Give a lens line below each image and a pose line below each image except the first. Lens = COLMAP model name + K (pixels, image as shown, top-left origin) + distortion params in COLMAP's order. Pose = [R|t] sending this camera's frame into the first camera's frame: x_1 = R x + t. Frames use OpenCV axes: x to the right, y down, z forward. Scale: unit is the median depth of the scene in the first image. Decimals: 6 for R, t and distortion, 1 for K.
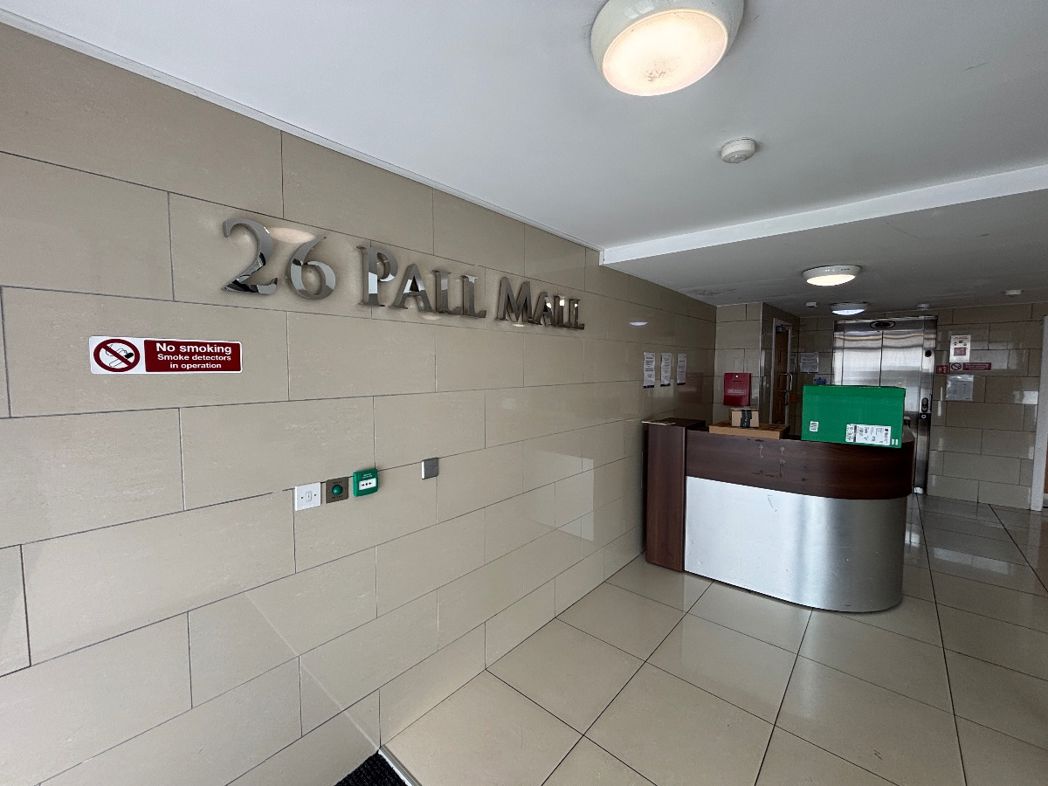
lens RADIAL K [[423.1, 0, 524.1], [0, 423.1, 390.2], [0, 0, 1]] dist [-0.001104, 0.000065]
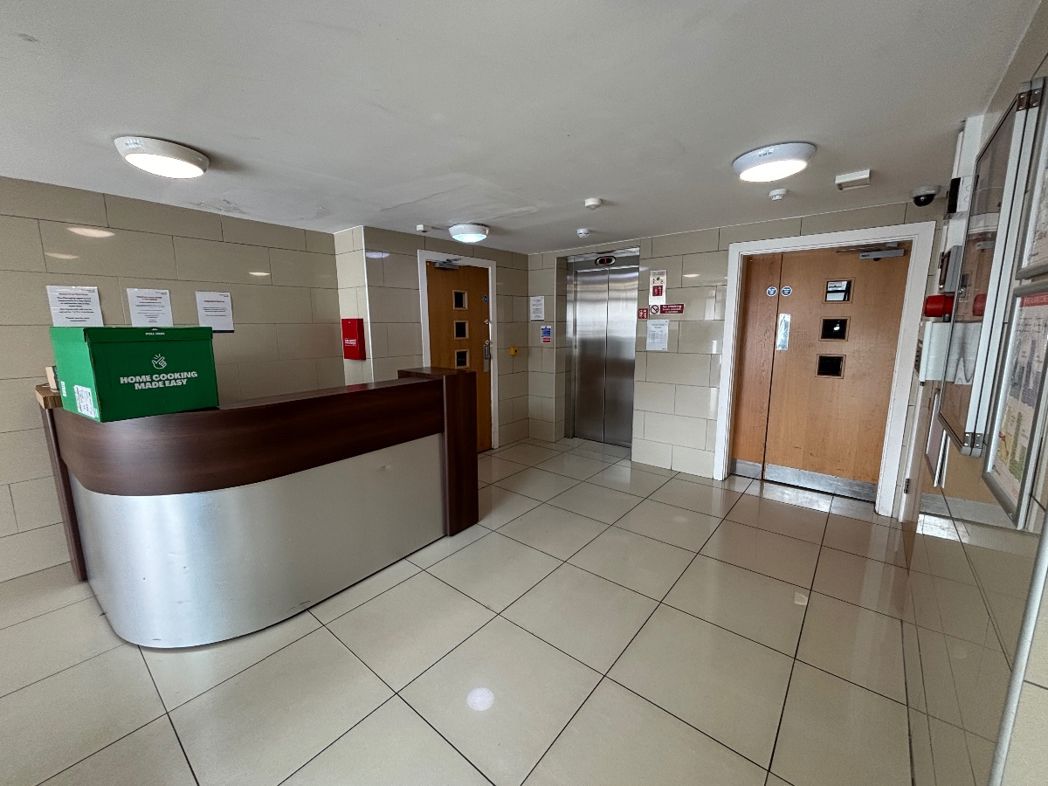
lens RADIAL K [[423.1, 0, 524.1], [0, 423.1, 390.2], [0, 0, 1]] dist [-0.001104, 0.000065]
pose [[0.999653, -0.011437, 0.023733, 0.813866], [0.008993, 0.994886, 0.100606, 0.016636], [-0.024763, -0.100358, 0.994643, 0.185156]]
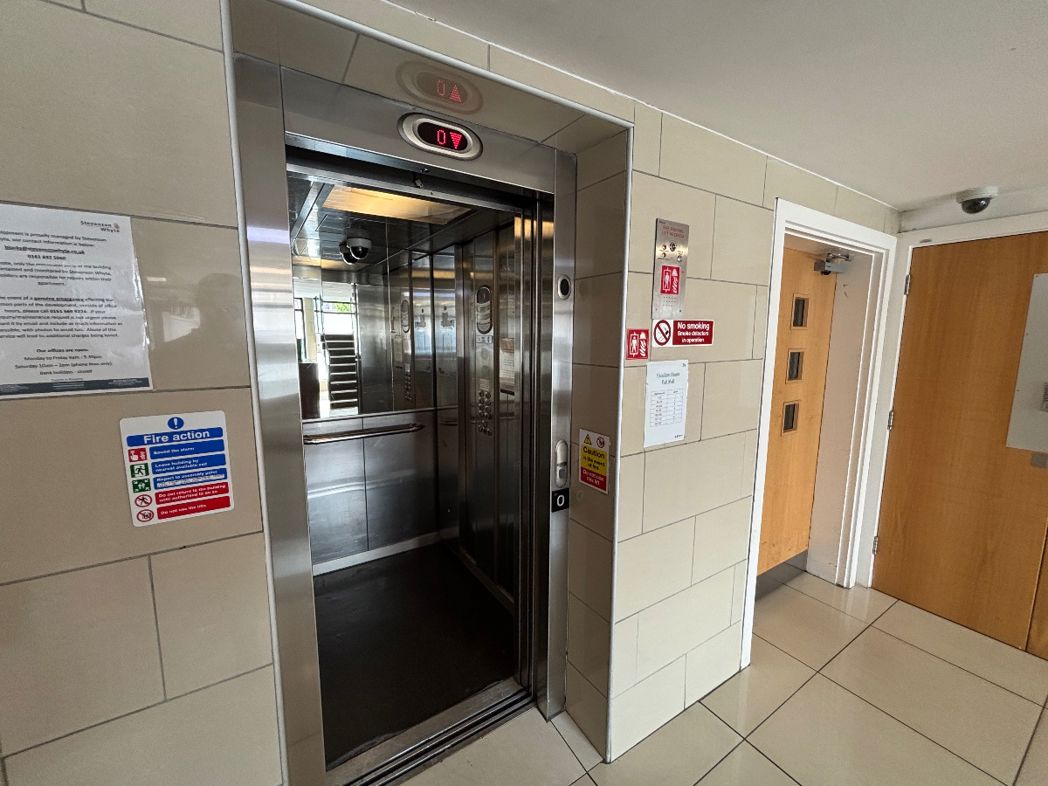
lens RADIAL K [[423.1, 0, 524.1], [0, 423.1, 390.2], [0, 0, 1]] dist [-0.001104, 0.000065]
pose [[0.281211, -0.127296, 0.951166, 0.775704], [0.053387, 0.991703, 0.116937, -0.060856], [-0.958160, 0.017896, 0.285674, 1.098864]]
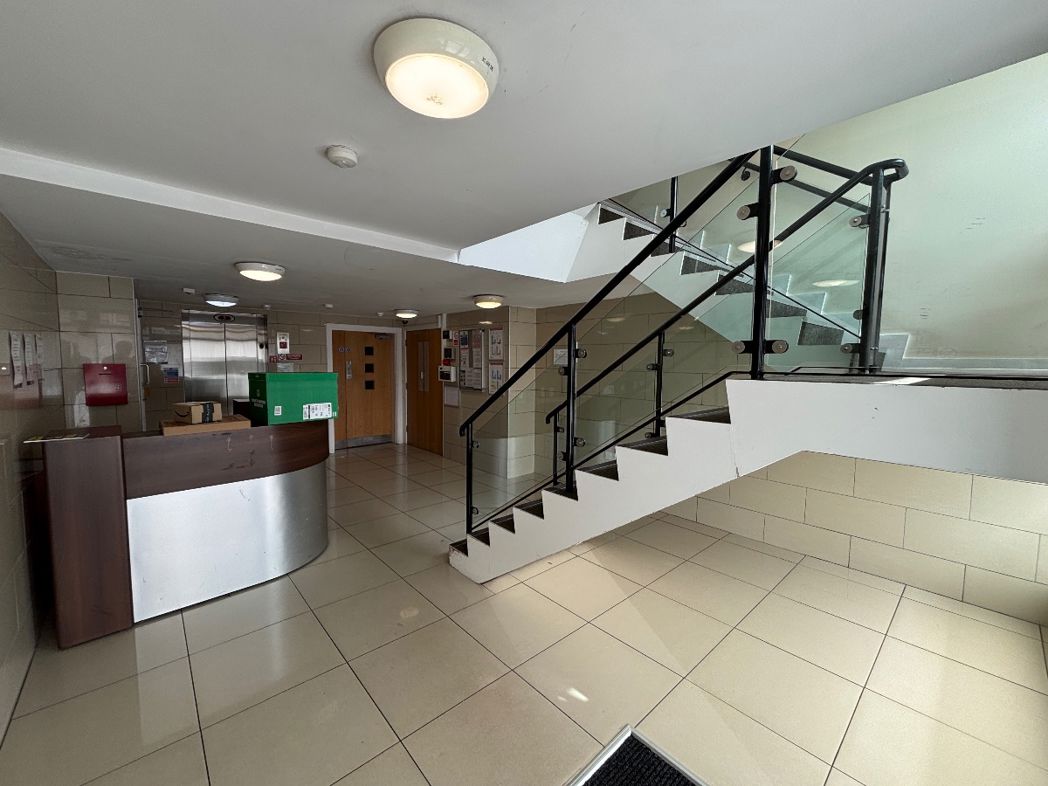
lens RADIAL K [[423.1, 0, 524.1], [0, 423.1, 390.2], [0, 0, 1]] dist [-0.001104, 0.000065]
pose [[0.119700, -0.072472, 0.990161, -0.176372], [0.051918, 0.996425, 0.066654, -0.003608], [-0.991452, 0.043428, 0.123035, 0.132790]]
